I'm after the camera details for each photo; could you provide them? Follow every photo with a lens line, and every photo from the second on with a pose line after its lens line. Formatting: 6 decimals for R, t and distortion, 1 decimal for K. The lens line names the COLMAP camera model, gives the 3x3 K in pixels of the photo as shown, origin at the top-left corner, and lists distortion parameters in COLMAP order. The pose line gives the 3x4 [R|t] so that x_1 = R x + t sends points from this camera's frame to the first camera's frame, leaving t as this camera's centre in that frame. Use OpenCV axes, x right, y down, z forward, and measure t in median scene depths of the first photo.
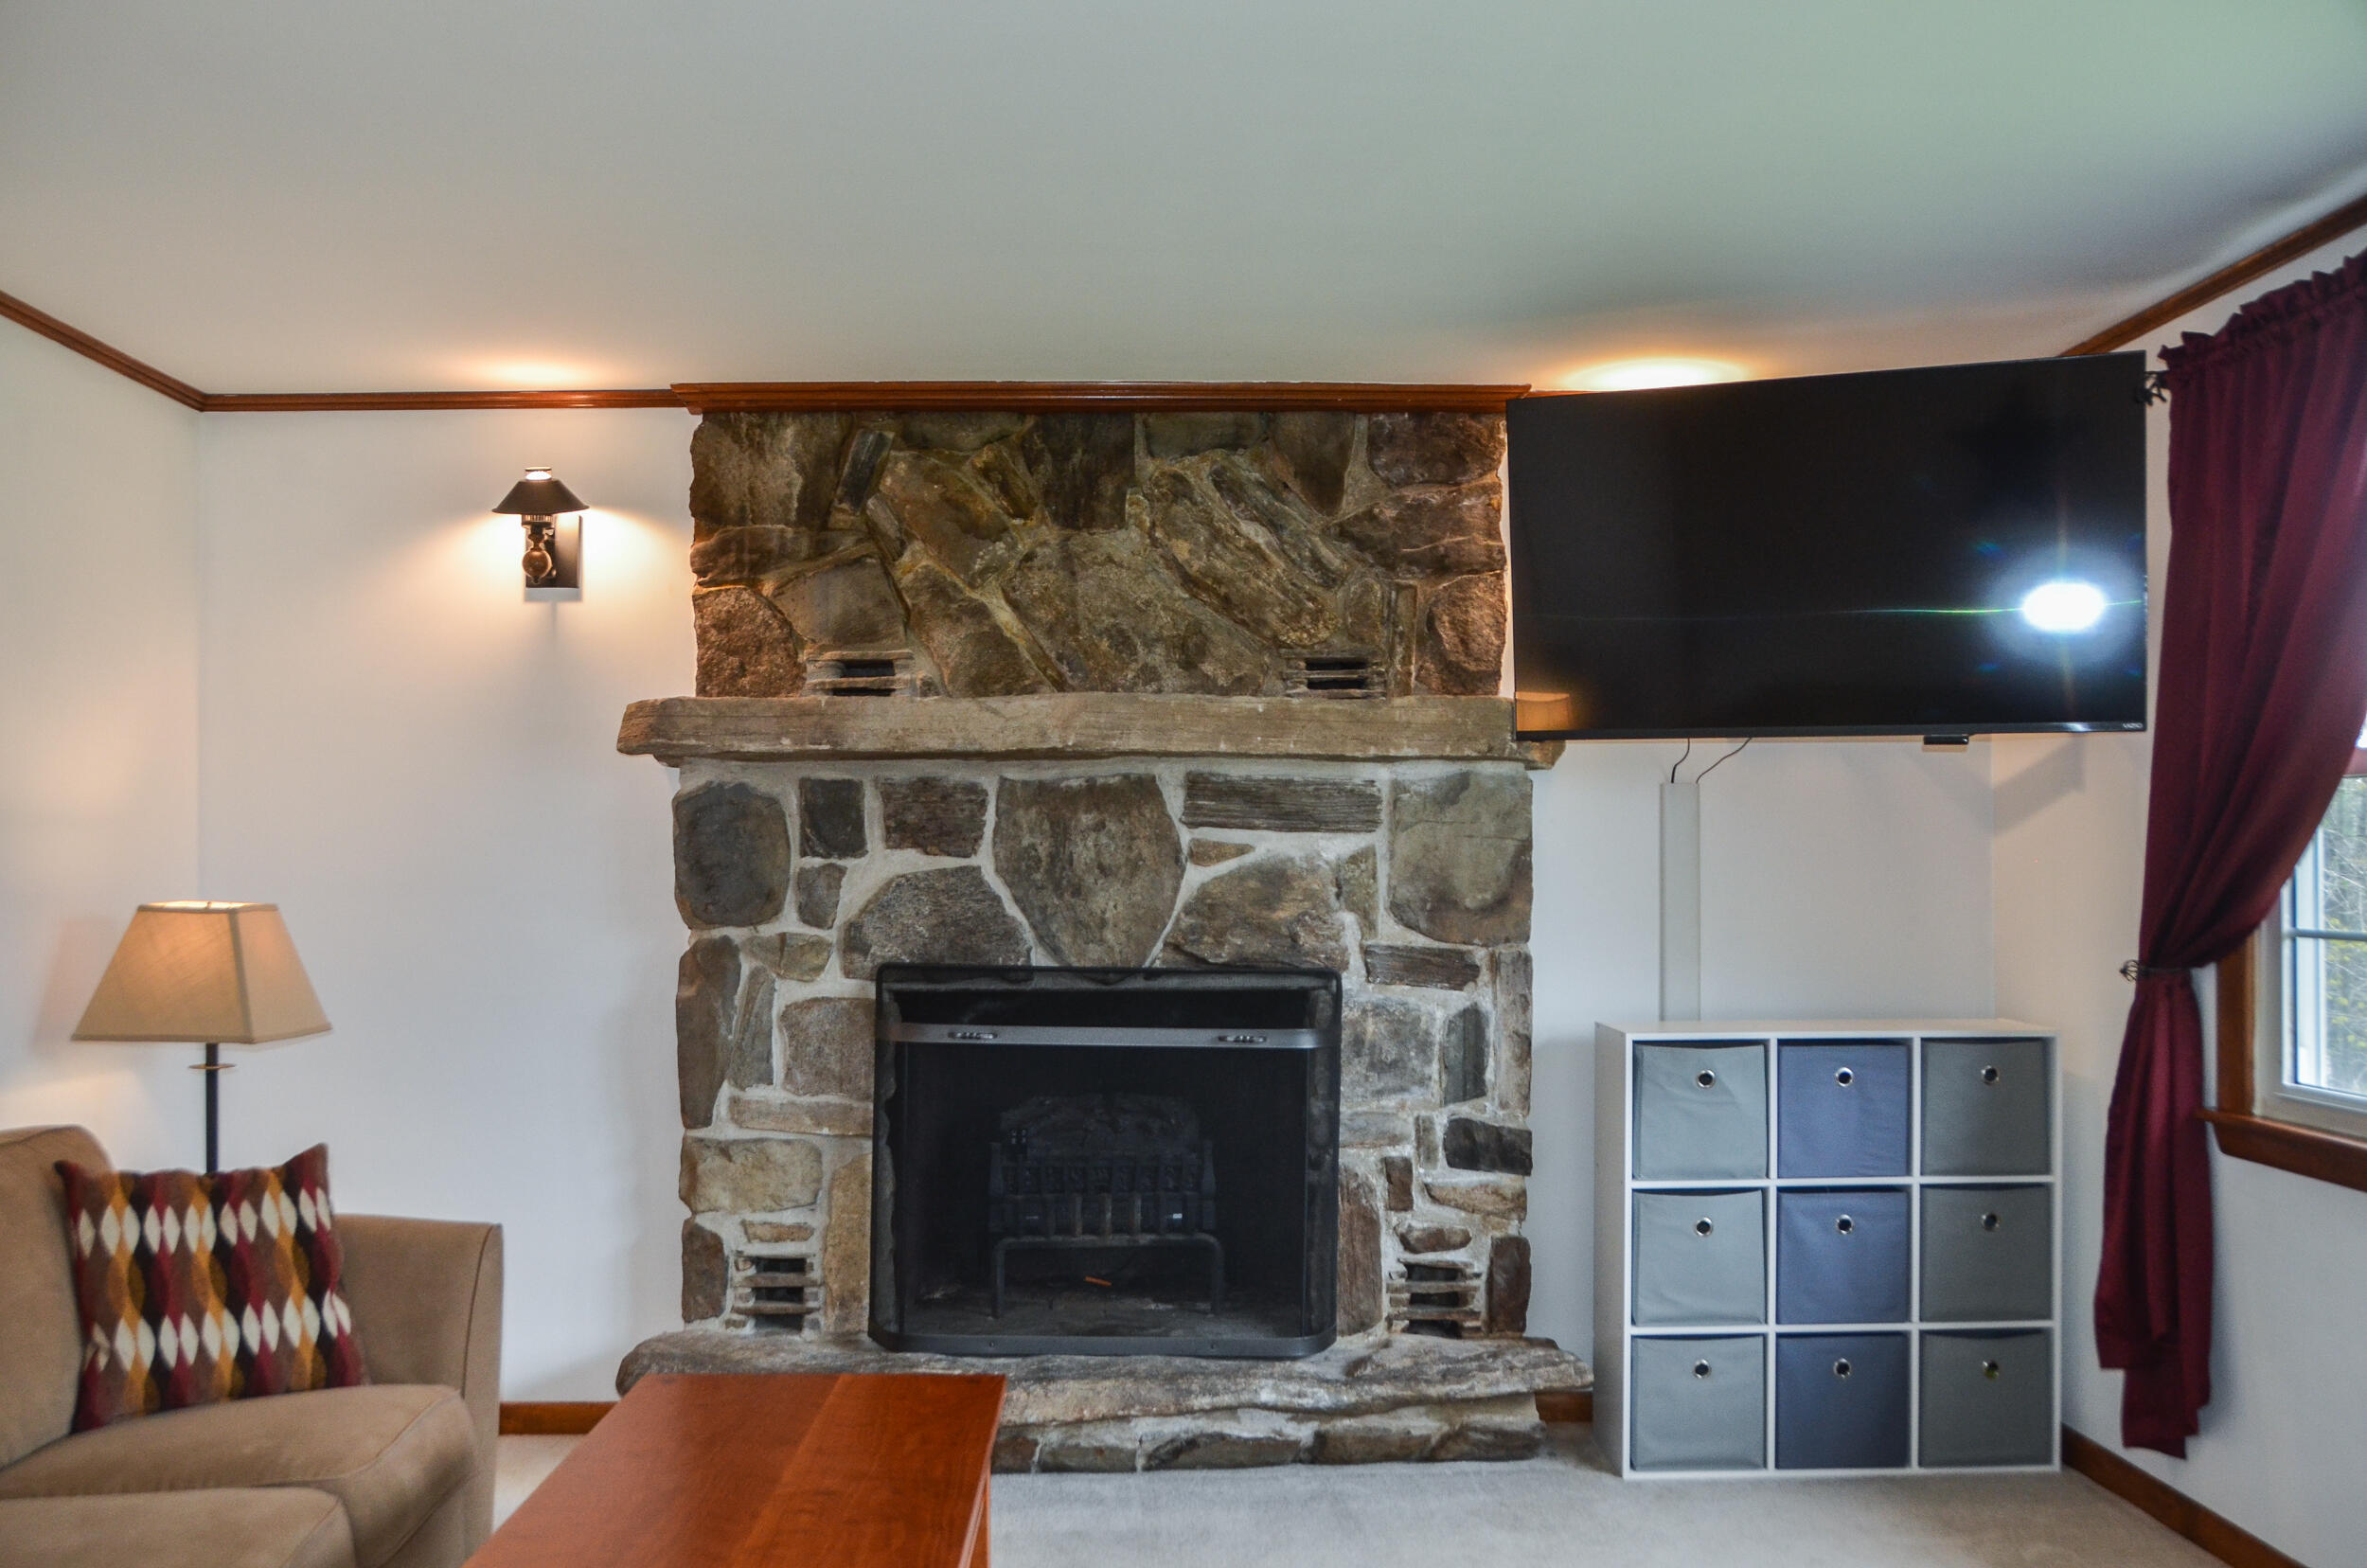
lens RADIAL K [[2046.1, 0, 1176.0], [0, 2046.1, 820.6], [0, 0, 1]] dist [-0.127811, 0.148636]
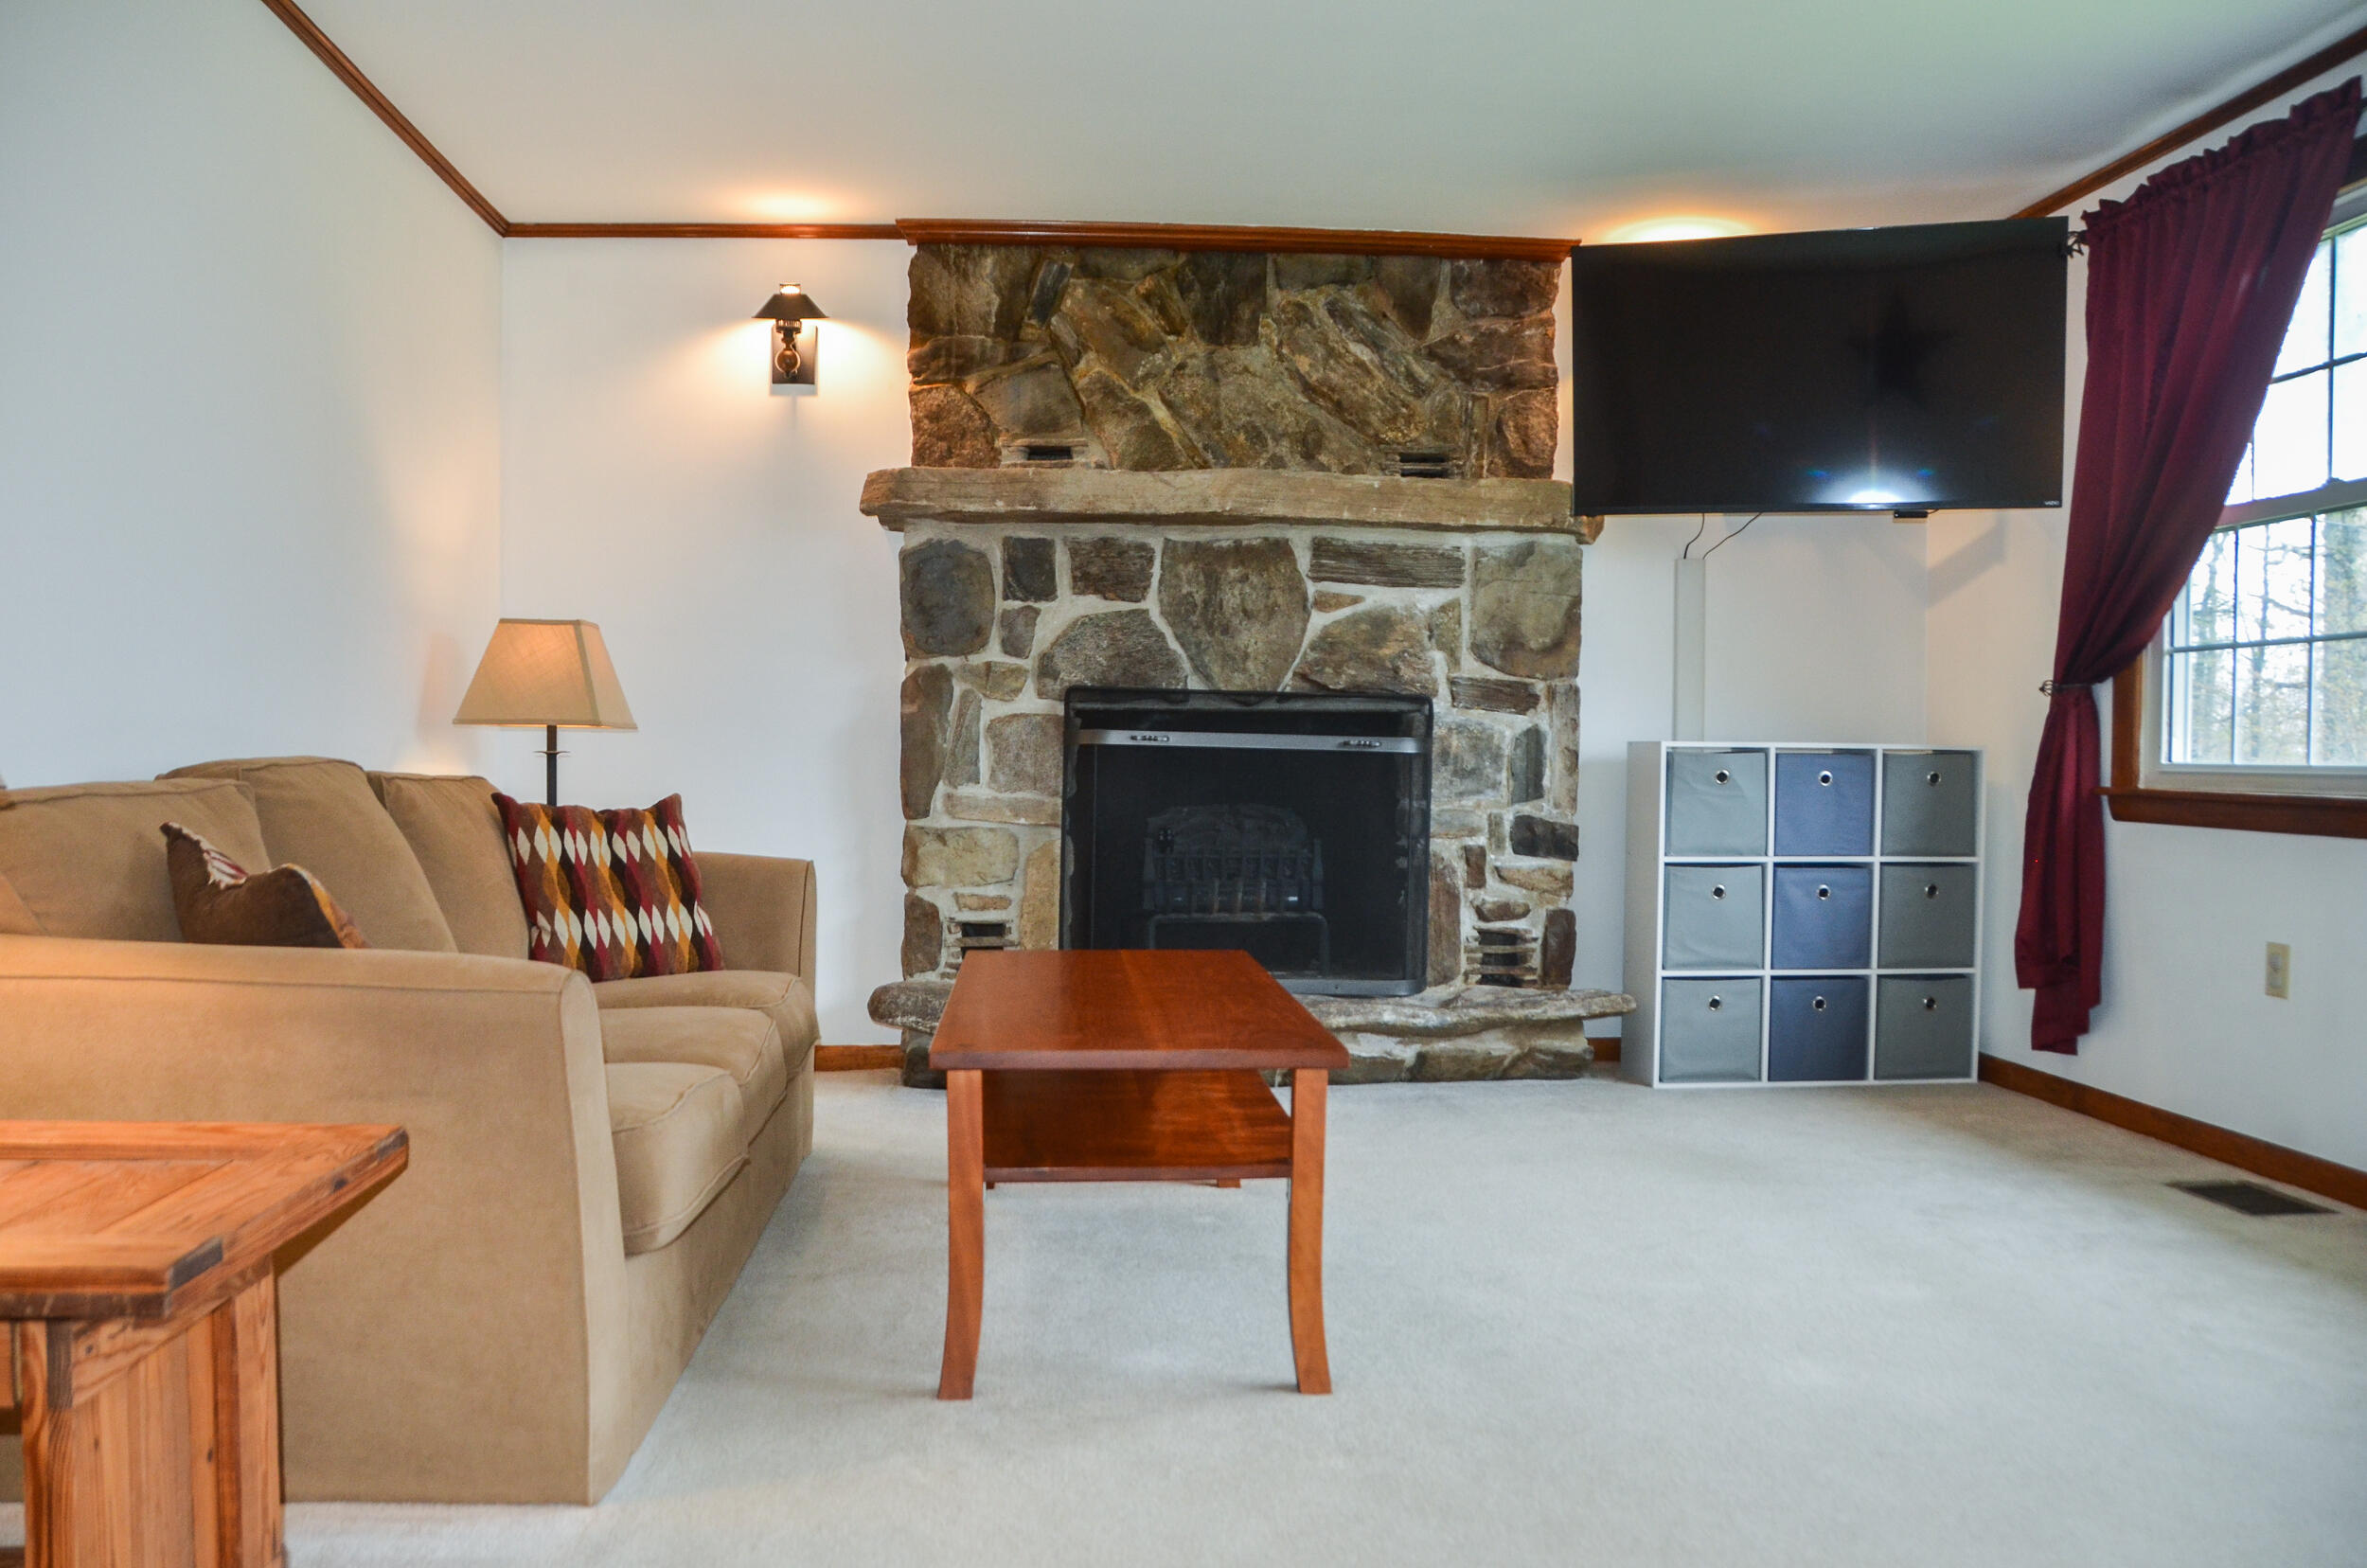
lens RADIAL K [[1842.9, 0, 1174.9], [0, 1842.9, 820.6], [0, 0, 1]] dist [-0.162265, 0.116160]
pose [[0.998637, 0.006506, 0.051780, -0.136327], [-0.009347, 0.998453, 0.054805, 0.089046], [-0.051344, -0.055215, 0.997154, -0.127394]]
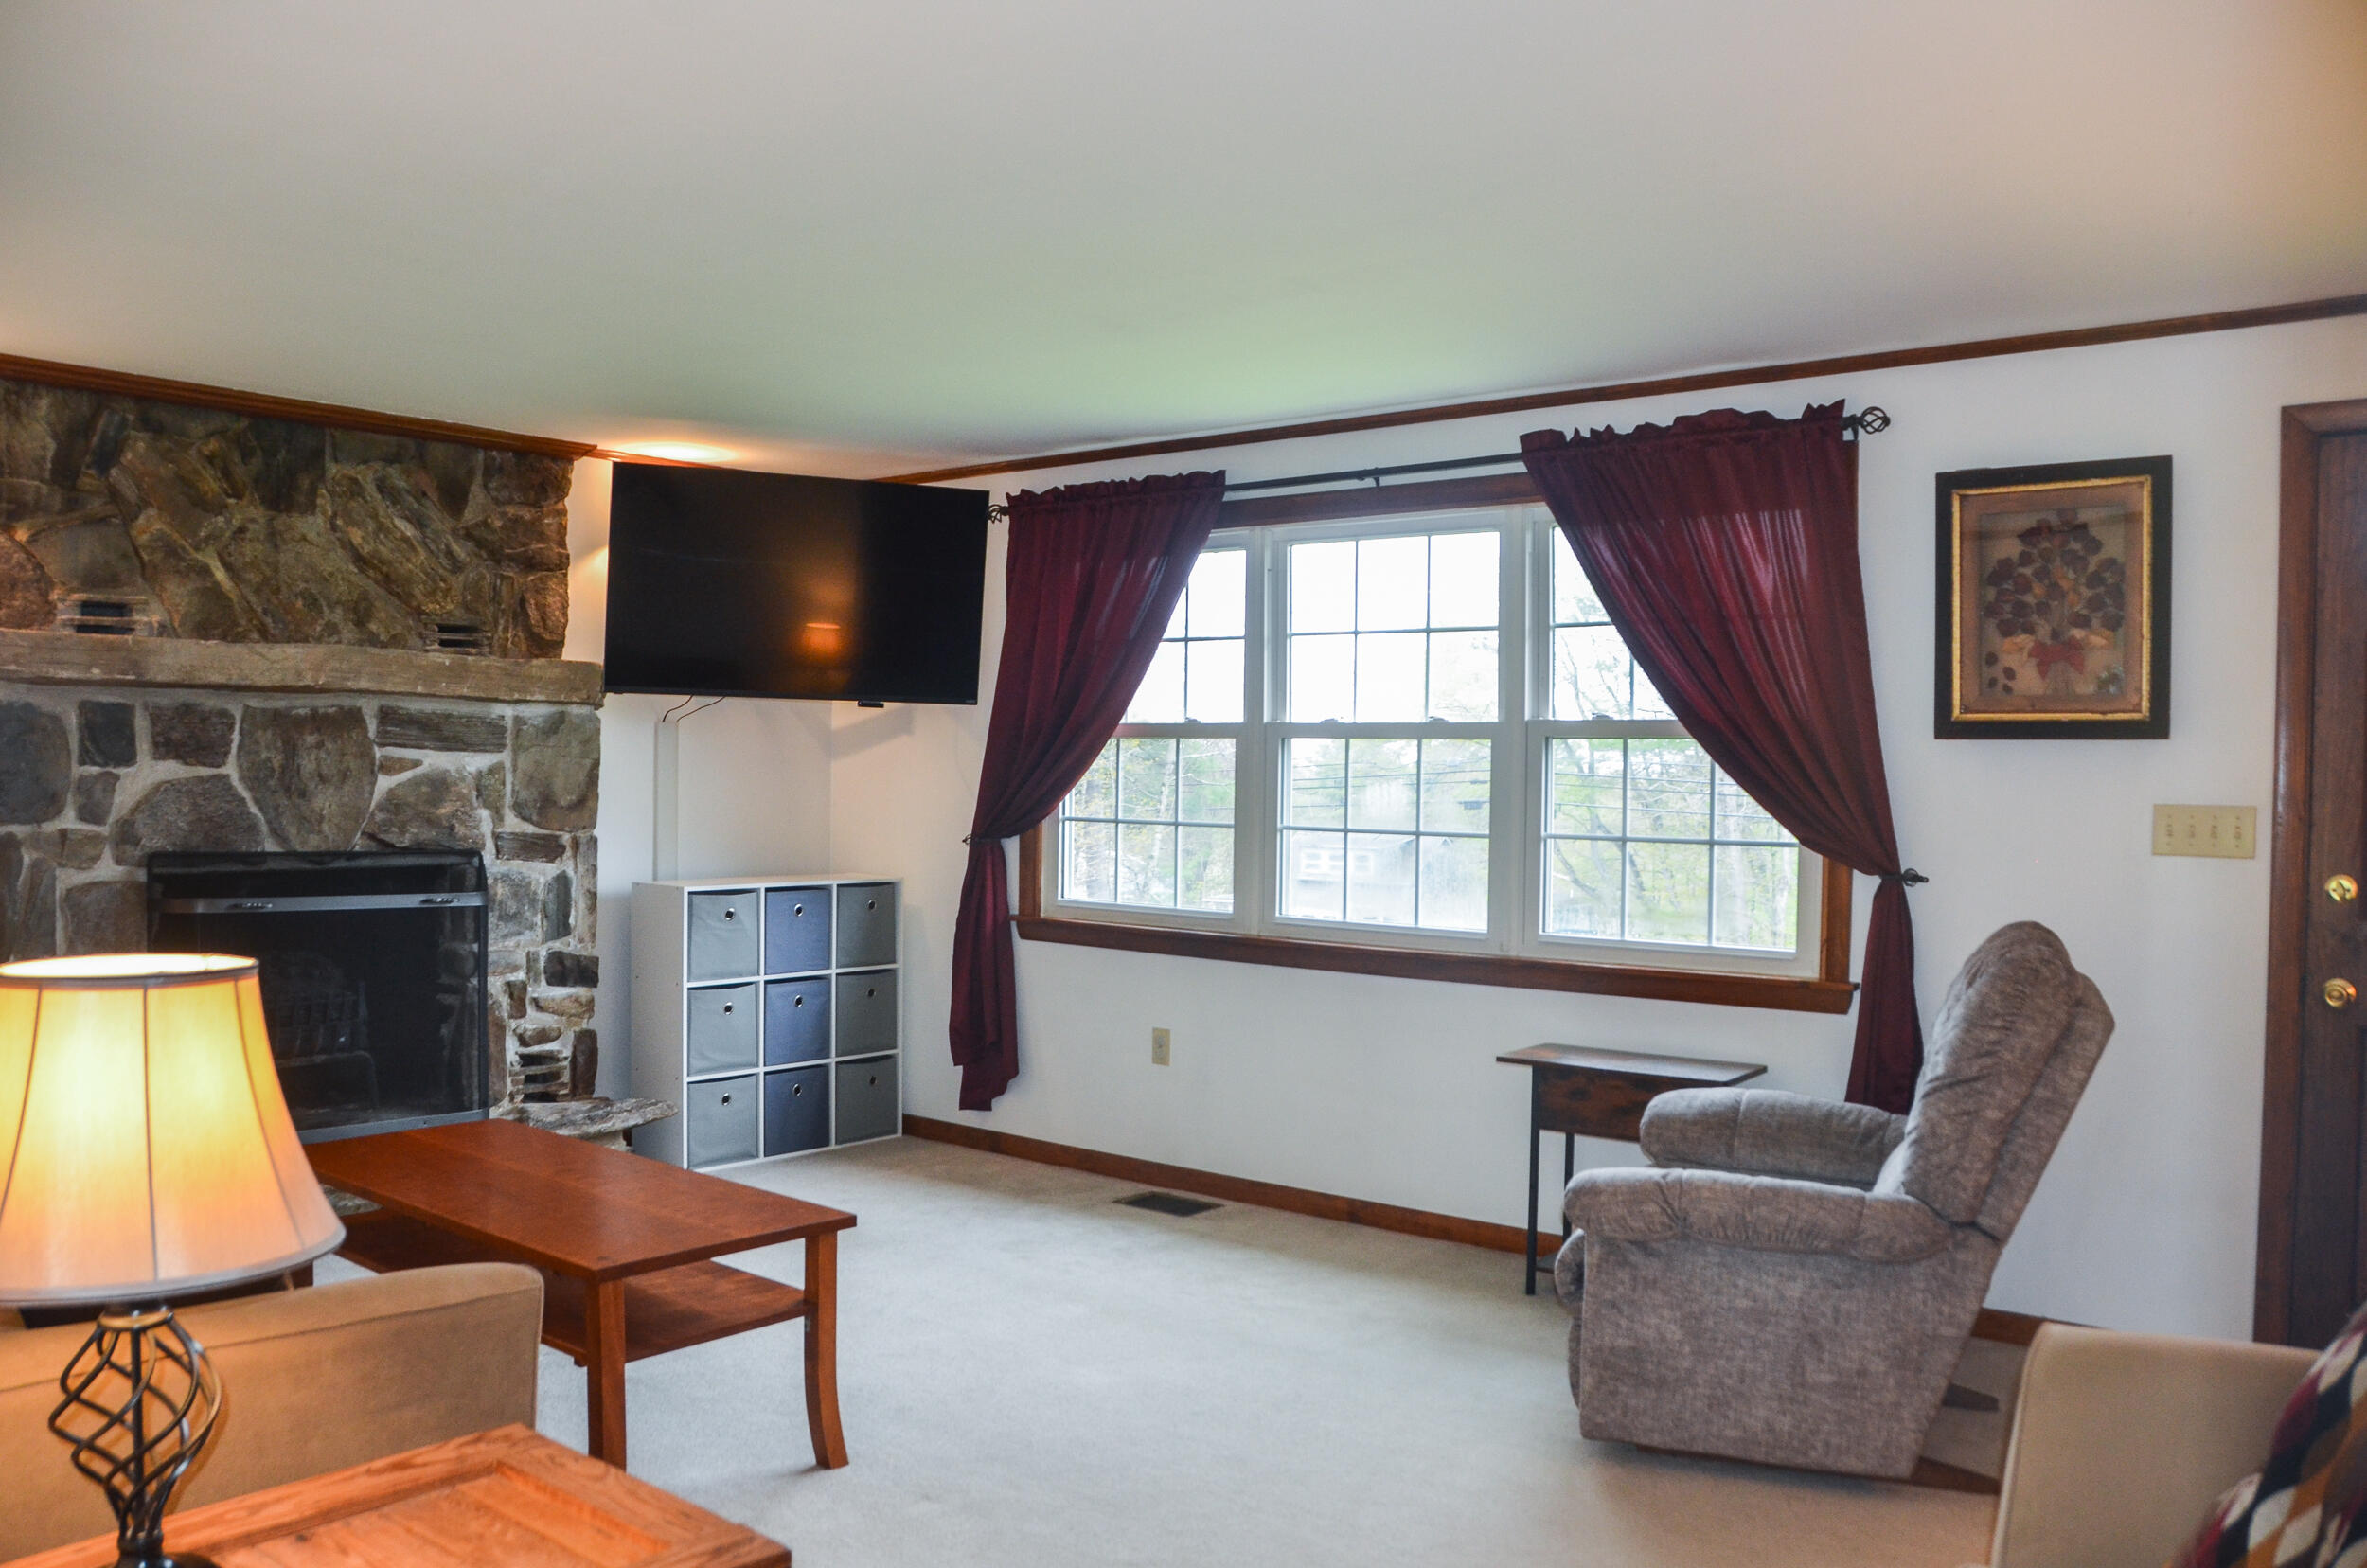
lens RADIAL K [[1842.9, 0, 1174.9], [0, 1842.9, 820.6], [0, 0, 1]] dist [-0.162265, 0.116160]
pose [[0.653541, -0.009404, 0.756833, -0.545680], [-0.030239, 0.998800, 0.038523, -0.009386], [-0.756287, -0.048062, 0.652472, -0.168877]]
